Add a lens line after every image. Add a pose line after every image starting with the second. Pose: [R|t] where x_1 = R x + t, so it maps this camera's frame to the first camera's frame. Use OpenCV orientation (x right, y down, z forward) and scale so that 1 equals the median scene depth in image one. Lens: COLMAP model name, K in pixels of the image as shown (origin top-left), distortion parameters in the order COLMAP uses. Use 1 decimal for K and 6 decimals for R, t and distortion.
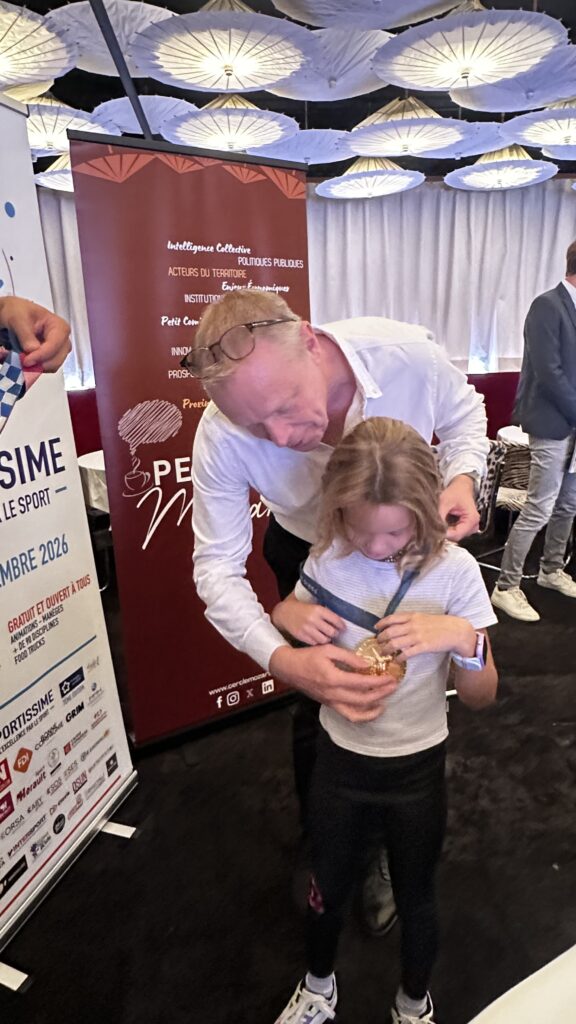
lens RADIAL K [[628.9, 0, 273.4], [0, 628.9, 503.8], [0, 0, 1]] dist [-0.004111, -0.001334]
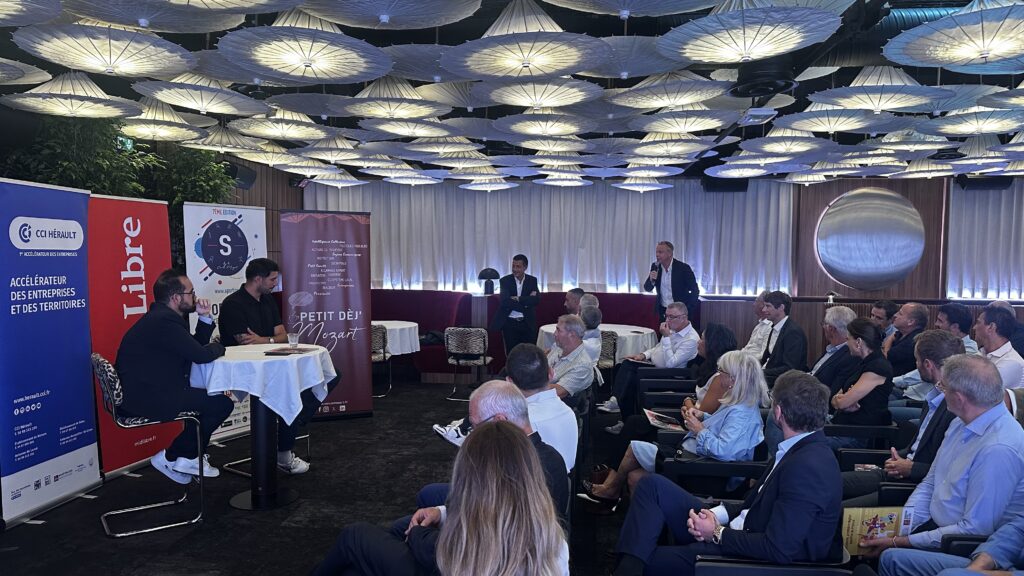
lens RADIAL K [[714.1, 0, 520.2], [0, 714.1, 292.6], [0, 0, 1]] dist [0.080559, -0.115746]
pose [[0.985806, 0.046588, -0.161297, 1.364397], [-0.077306, 0.978781, -0.189769, 0.401728], [0.149034, 0.199545, 0.968489, -2.114200]]
